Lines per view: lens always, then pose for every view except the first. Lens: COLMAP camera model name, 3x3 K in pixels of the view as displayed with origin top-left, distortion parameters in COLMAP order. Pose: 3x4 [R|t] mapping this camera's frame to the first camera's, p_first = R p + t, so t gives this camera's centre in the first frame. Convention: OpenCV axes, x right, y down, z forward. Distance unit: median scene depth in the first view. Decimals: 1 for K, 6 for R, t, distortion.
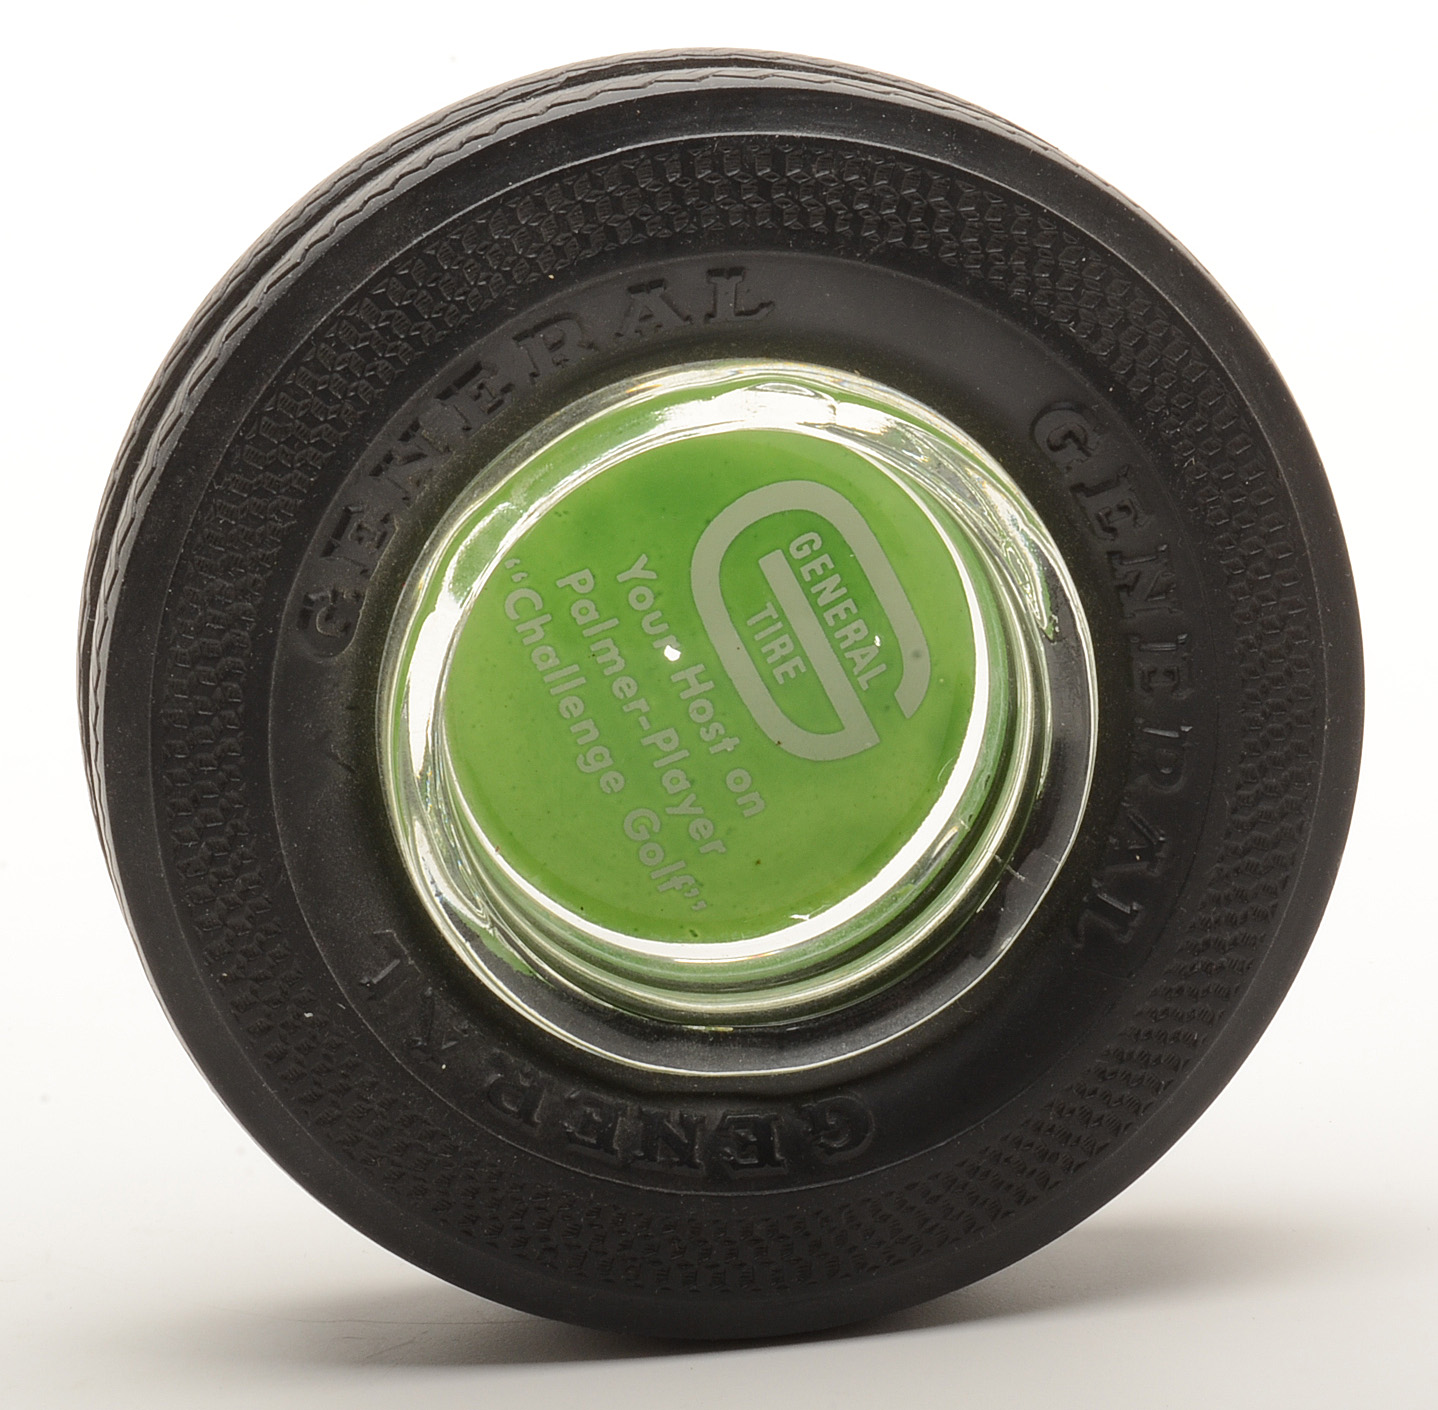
lens RADIAL K [[4902.5, 0, 718.1], [0, 4902.5, 707.0], [0, 0, 1]] dist [0.211501, 0.000000]
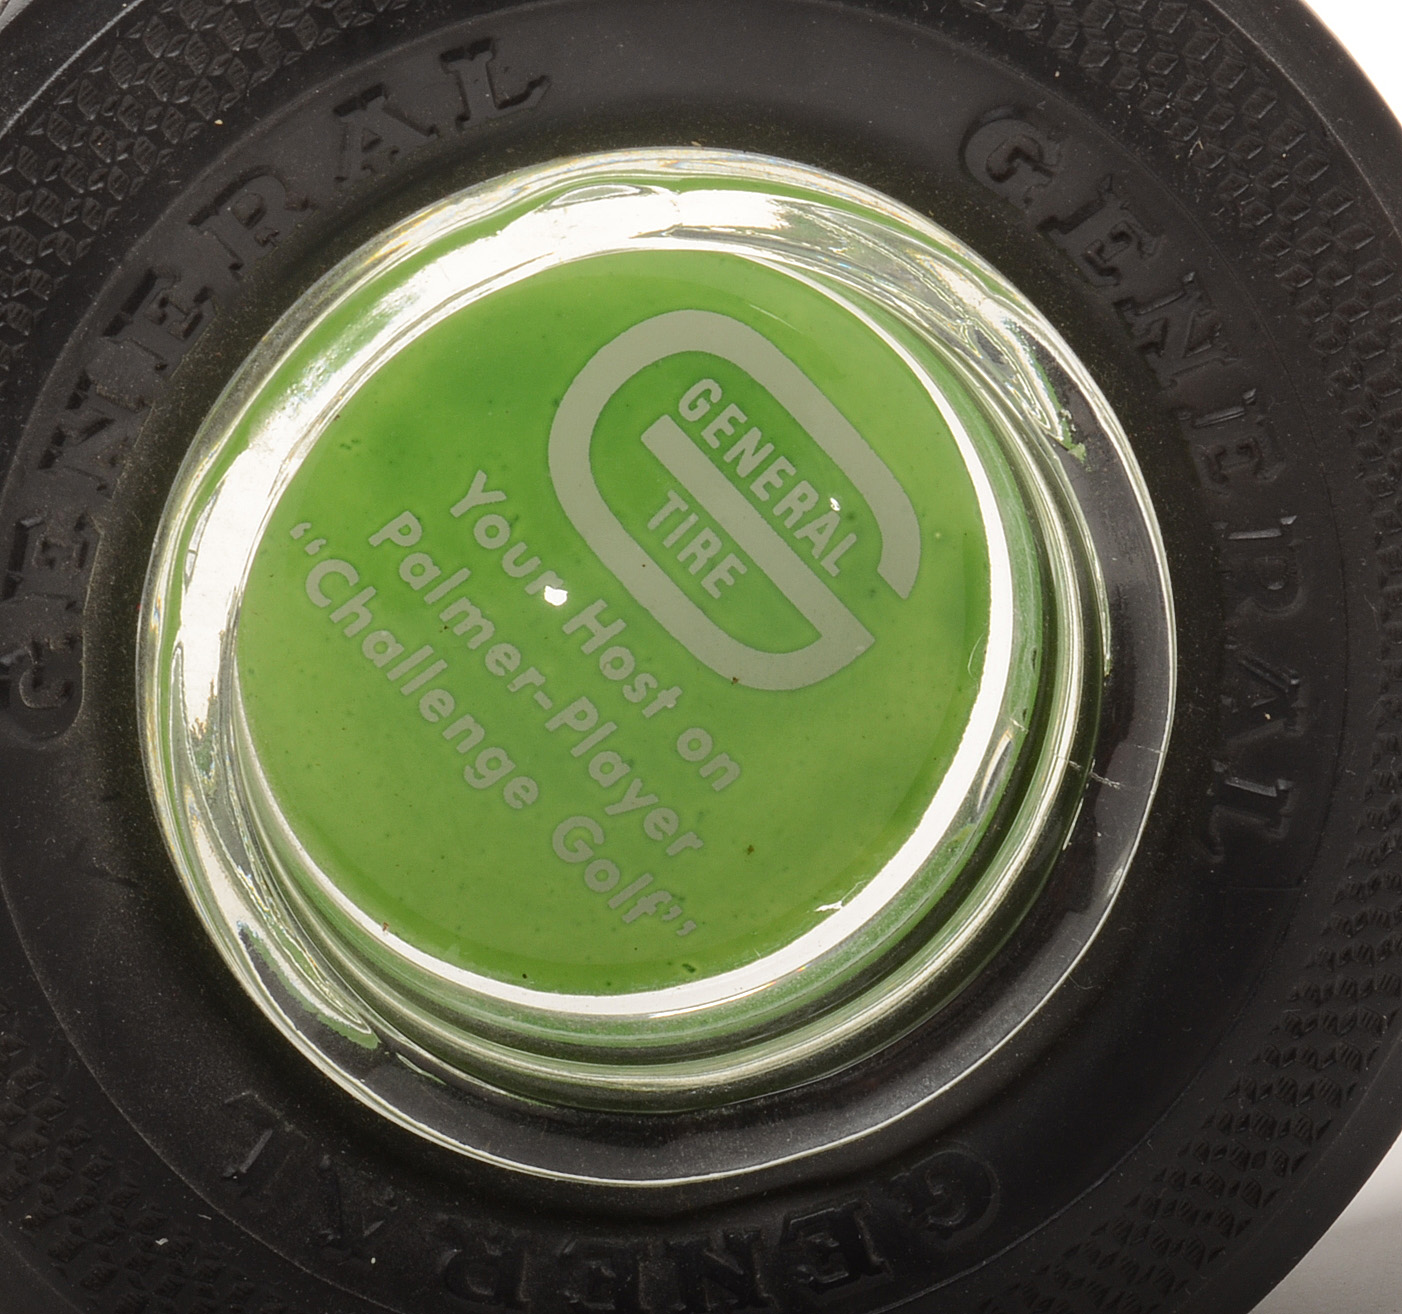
lens RADIAL K [[5023.1, 0, 720.4], [0, 5023.1, 593.2], [0, 0, 1]] dist [0.174292, 0.000000]
pose [[0.967414, -0.250672, -0.035691, 0.040280], [0.251214, 0.967863, 0.011541, -0.013952], [0.031651, -0.020131, 0.999296, 0.285272]]
